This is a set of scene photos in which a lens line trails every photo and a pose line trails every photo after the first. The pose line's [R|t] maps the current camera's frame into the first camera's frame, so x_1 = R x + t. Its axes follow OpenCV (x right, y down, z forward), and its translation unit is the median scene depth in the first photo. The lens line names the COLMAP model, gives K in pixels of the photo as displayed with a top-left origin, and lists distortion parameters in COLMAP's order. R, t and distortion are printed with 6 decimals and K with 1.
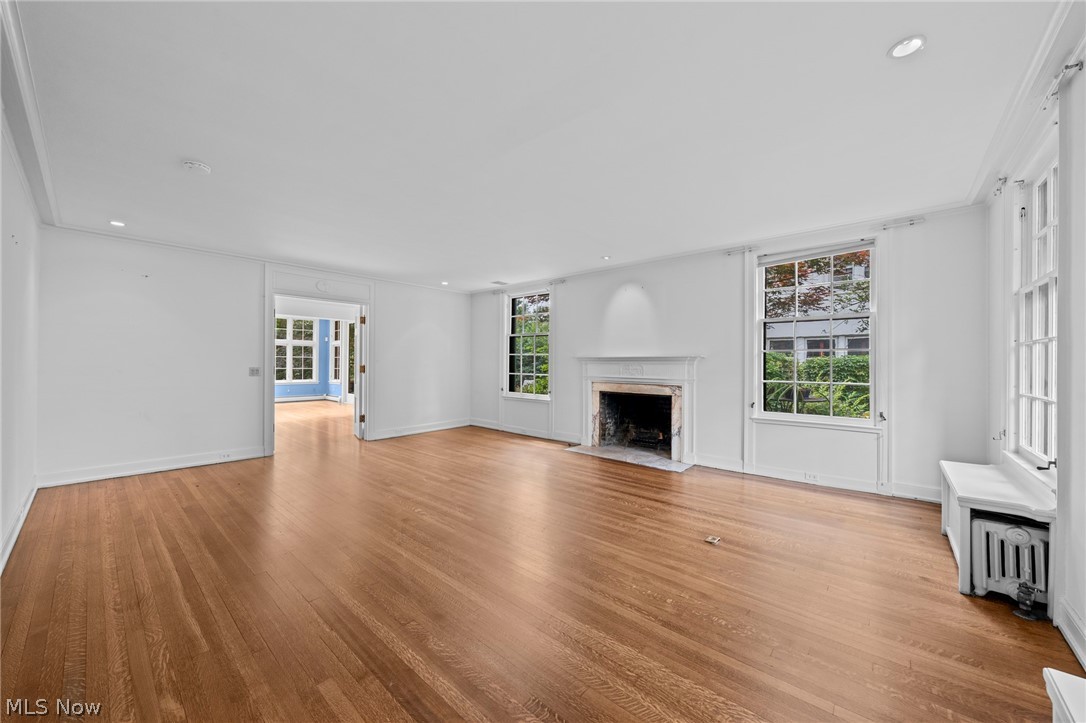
lens RADIAL K [[399.8, 0, 543.0], [0, 399.8, 361.5], [0, 0, 1]] dist [-0.000455, -0.000043]
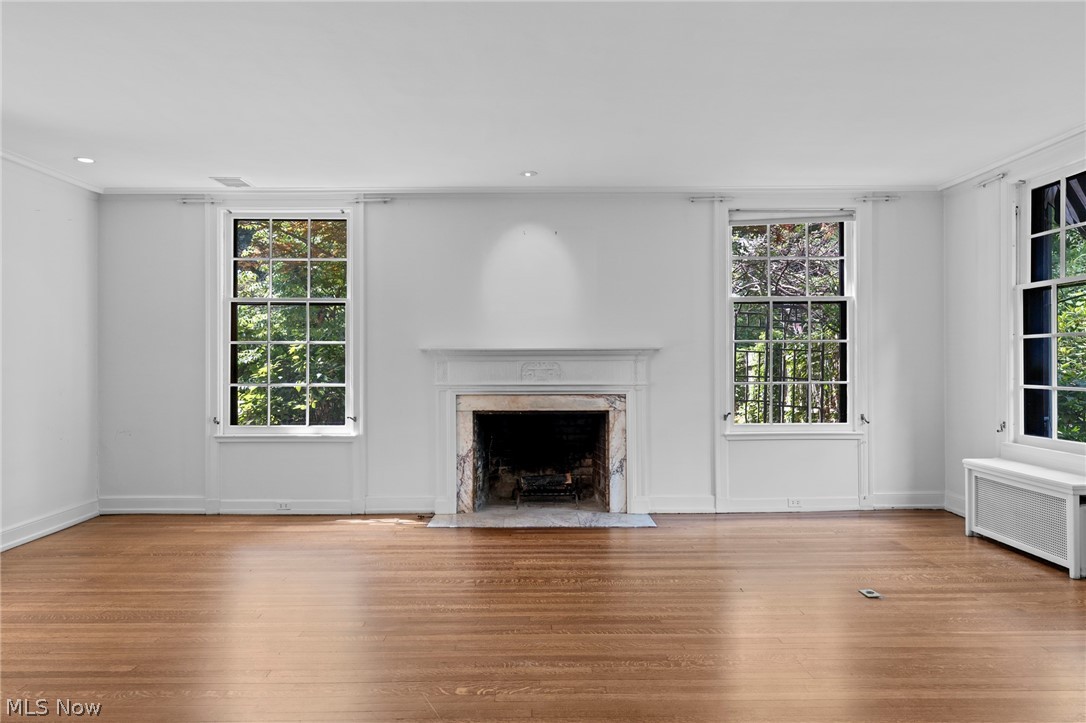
lens RADIAL K [[718.9, 0, 543.0], [0, 718.9, 361.5], [0, 0, 1]] dist [0.006997, 0.001857]
pose [[0.742485, -0.007262, 0.669823, -0.470960], [0.005256, 0.999974, 0.005015, 0.001587], [-0.669842, -0.000203, 0.742503, 0.209250]]
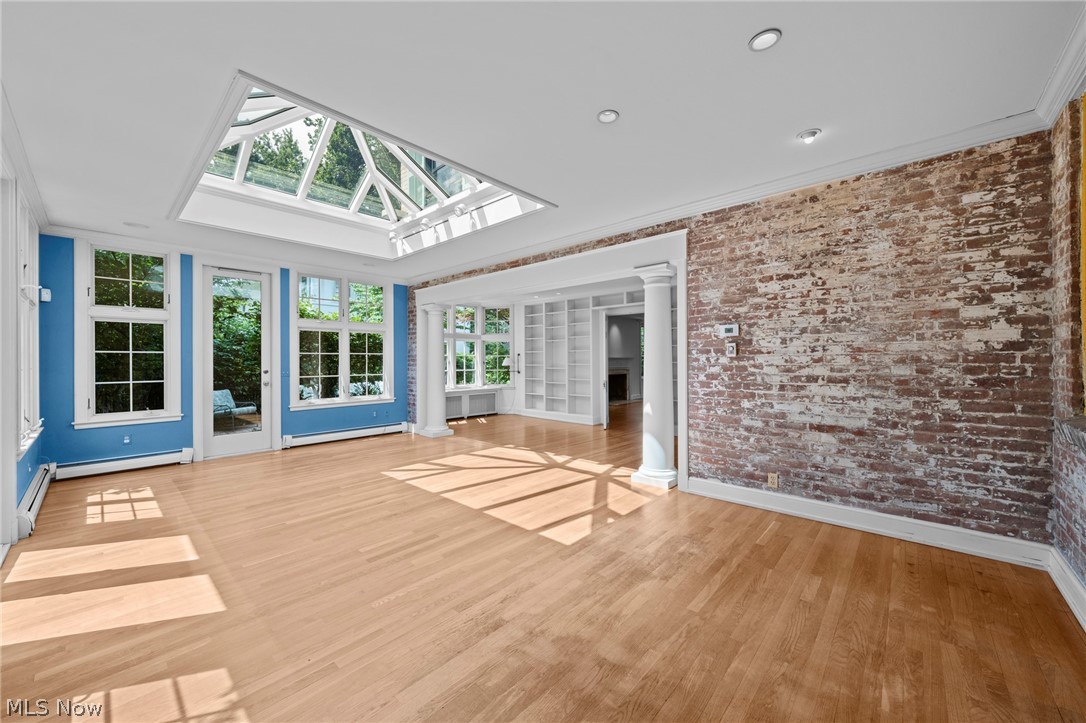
lens RADIAL K [[422.5, 0, 543.0], [0, 422.5, 361.5], [0, 0, 1]] dist [-0.000236, -0.000023]
pose [[0.033079, -0.010788, 0.999395, -2.087618], [0.000807, 0.999942, 0.010767, -0.016531], [-0.999452, 0.000450, 0.033086, 1.308456]]
